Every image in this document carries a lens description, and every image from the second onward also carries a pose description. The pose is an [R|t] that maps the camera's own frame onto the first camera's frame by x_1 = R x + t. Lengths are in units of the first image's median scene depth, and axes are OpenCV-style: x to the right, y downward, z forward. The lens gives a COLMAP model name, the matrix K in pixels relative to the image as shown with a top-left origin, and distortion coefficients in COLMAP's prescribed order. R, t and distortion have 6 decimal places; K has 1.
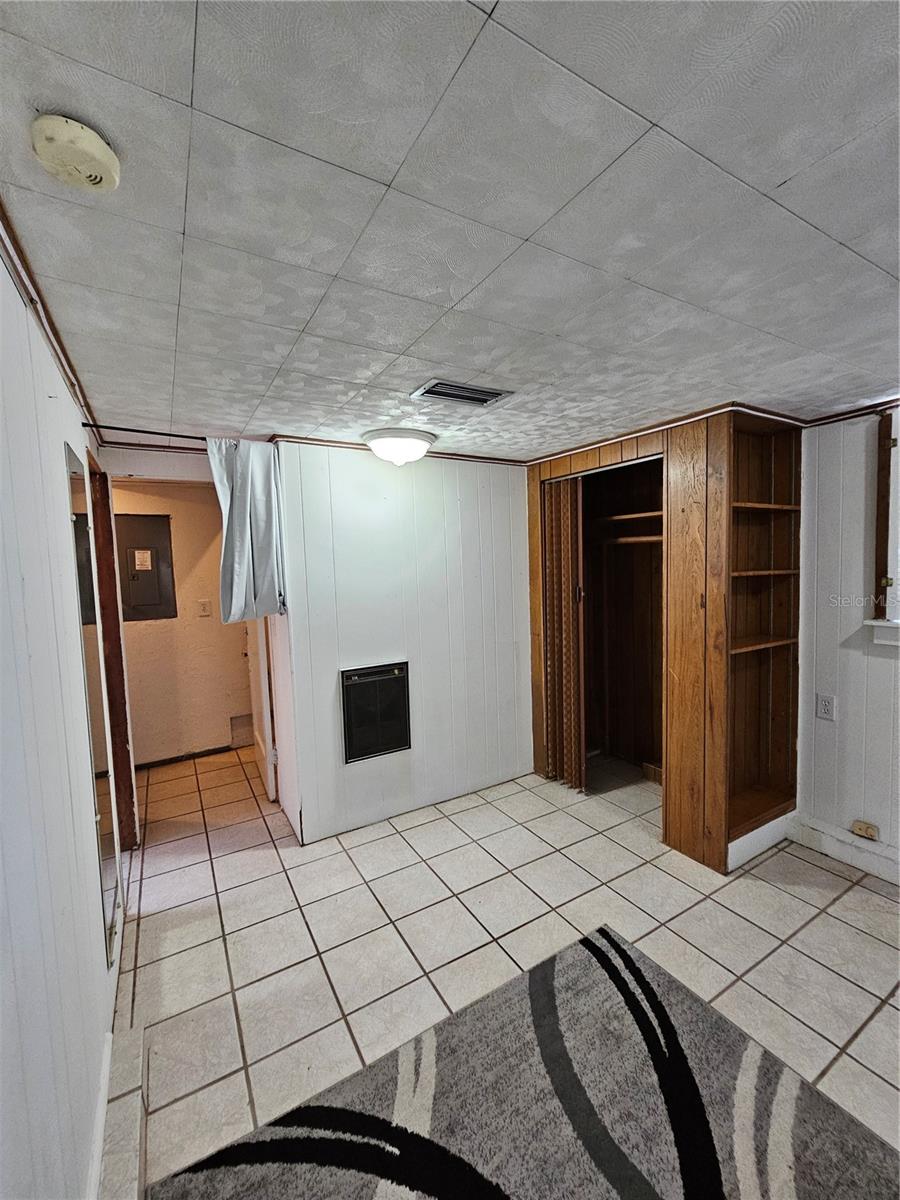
lens RADIAL K [[491.0, 0, 450.7], [0, 491.0, 595.5], [0, 0, 1]] dist [-0.000140, -0.000033]
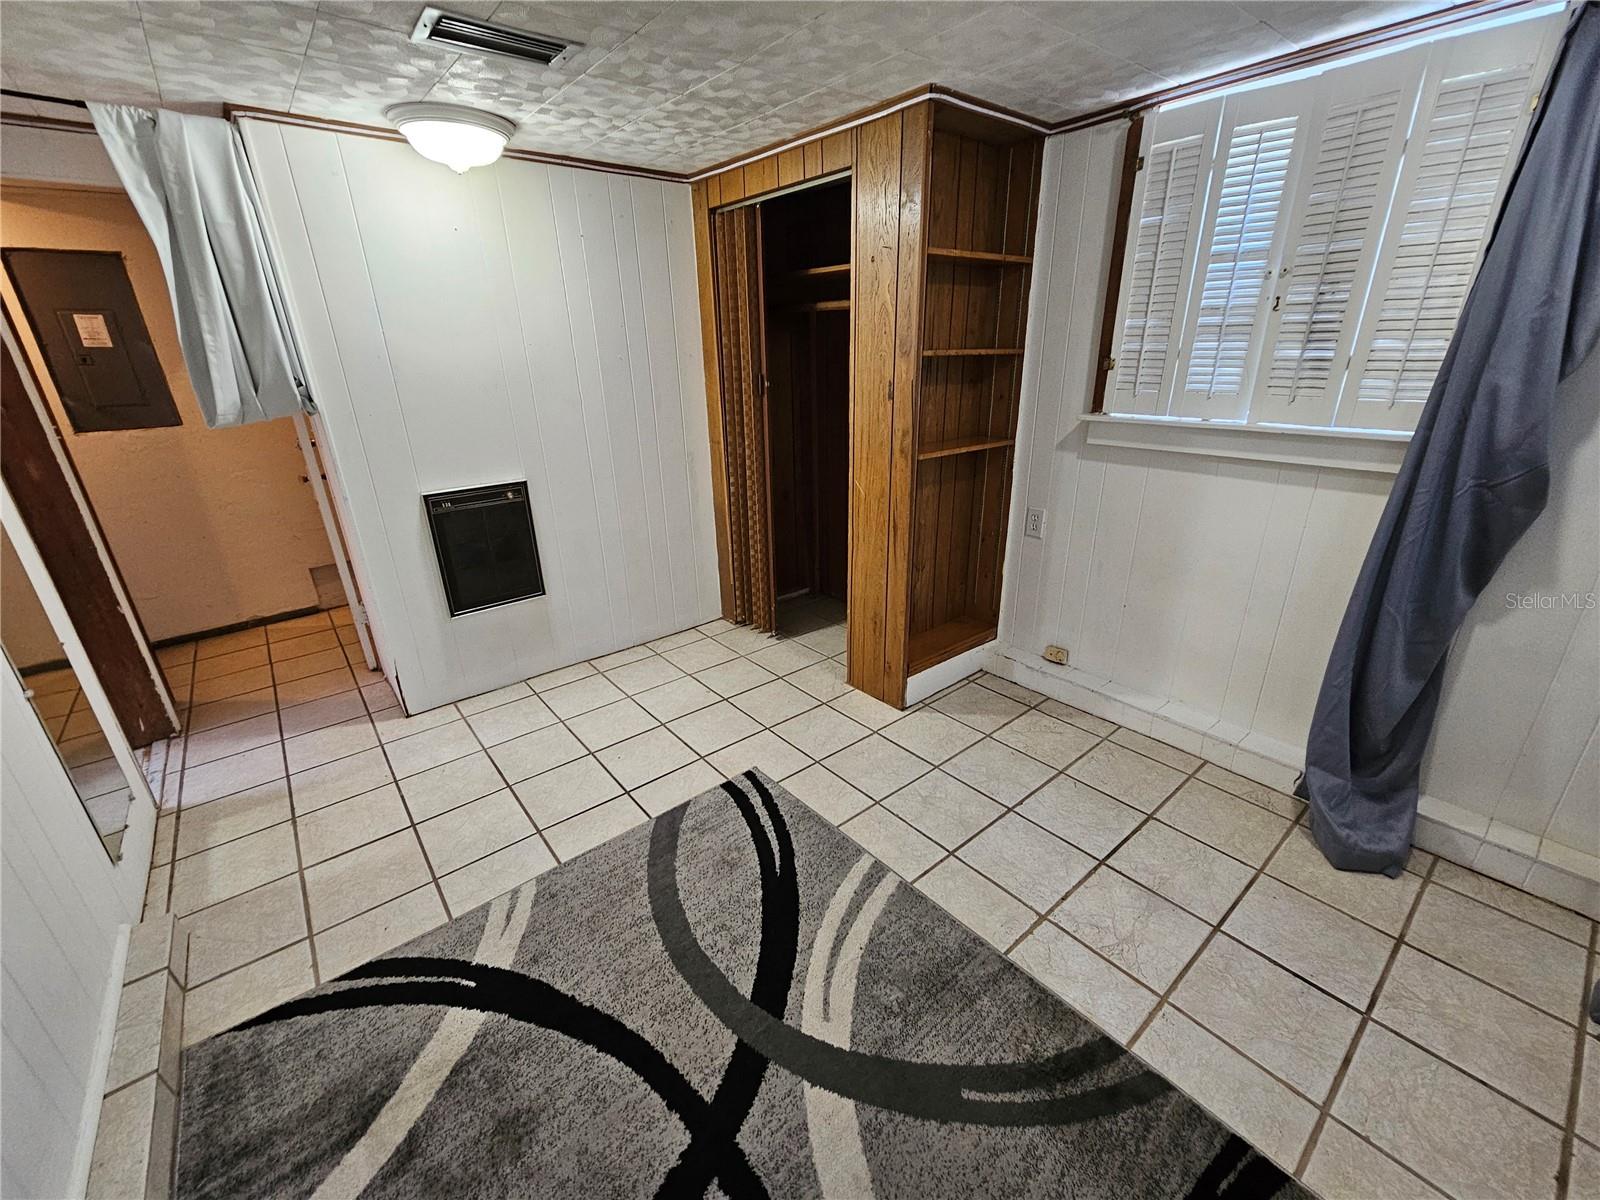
lens RADIAL K [[654.7, 0, 789.5], [0, 654.7, 601.9], [0, 0, 1]] dist [-0.000140, -0.000033]
pose [[0.989046, -0.047863, 0.139635, 0.198807], [0.004063, 0.954440, 0.298376, 0.020977], [-0.147554, -0.294540, 0.944179, -0.044793]]
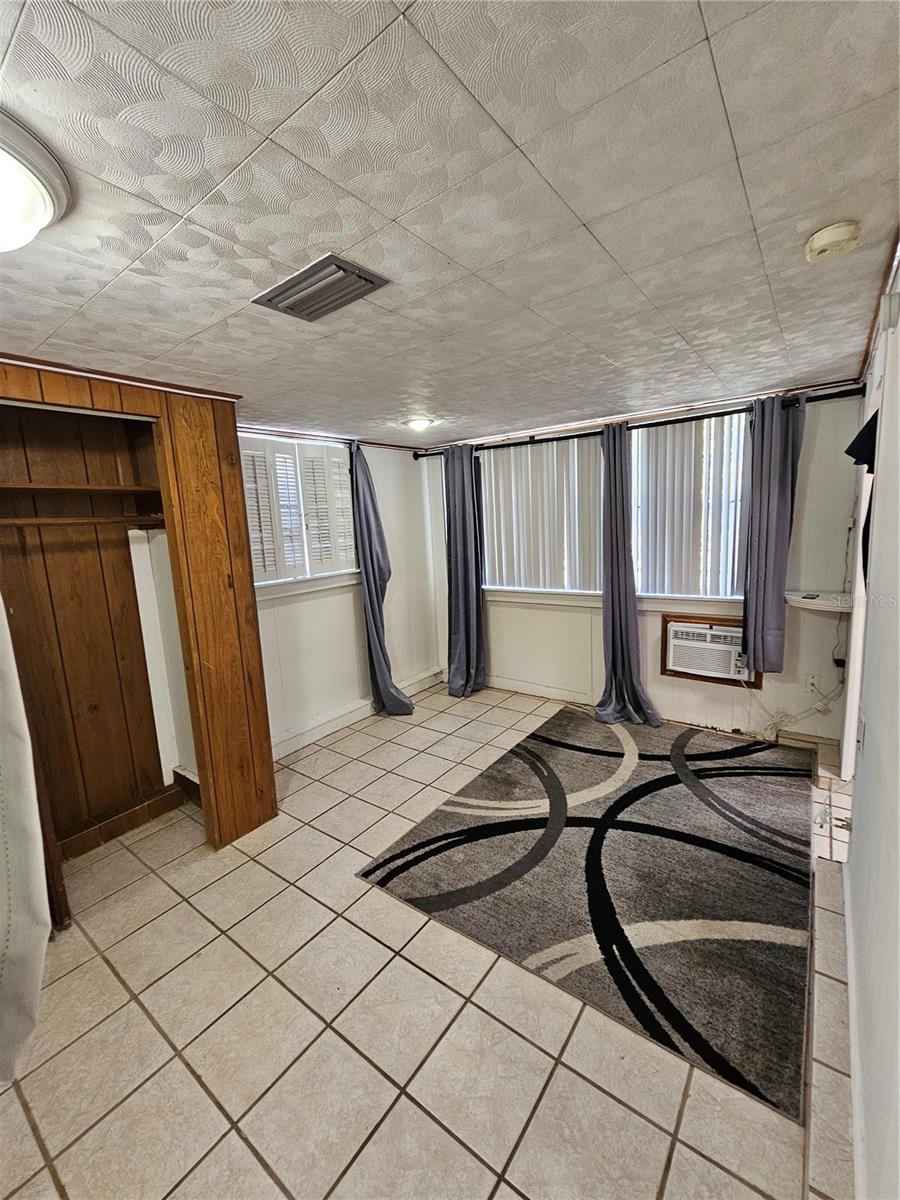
lens RADIAL K [[491.0, 0, 449.5], [0, 491.0, 597.6], [0, 0, 1]] dist [-0.000140, -0.000033]
pose [[-0.381966, -0.091931, 0.919593, -0.611853], [0.128676, 0.980058, 0.151423, -0.051776], [-0.915174, 0.176168, -0.362520, 0.965827]]
